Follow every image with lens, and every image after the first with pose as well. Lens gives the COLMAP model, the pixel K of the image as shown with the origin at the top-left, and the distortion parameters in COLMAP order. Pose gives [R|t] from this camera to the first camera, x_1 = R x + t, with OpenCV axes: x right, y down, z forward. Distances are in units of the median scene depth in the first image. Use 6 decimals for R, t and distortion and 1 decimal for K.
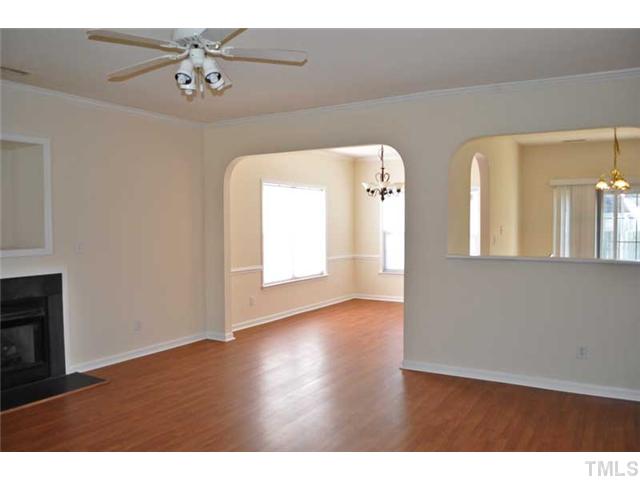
lens RADIAL K [[506.6, 0, 320.0], [0, 506.6, 240.0], [0, 0, 1]] dist [-0.086539, 0.009606]
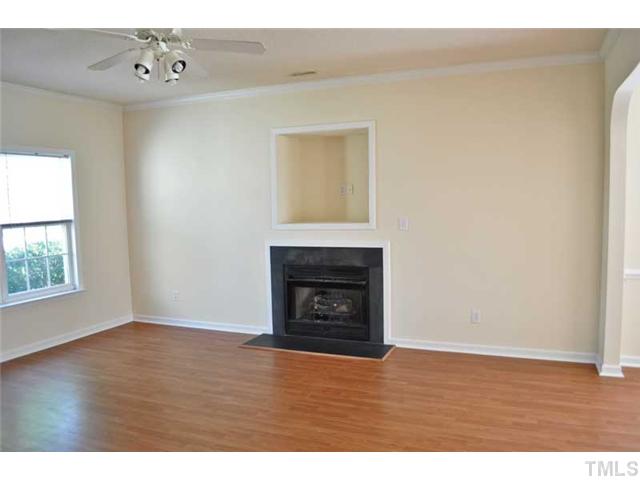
lens RADIAL K [[512.8, 0, 320.0], [0, 512.8, 240.0], [0, 0, 1]] dist [-0.064417, 0.003955]
pose [[0.156789, 0.085599, -0.983916, 0.535850], [-0.012789, 0.996329, 0.084641, -0.040756], [0.987549, -0.000687, 0.157308, 0.709399]]
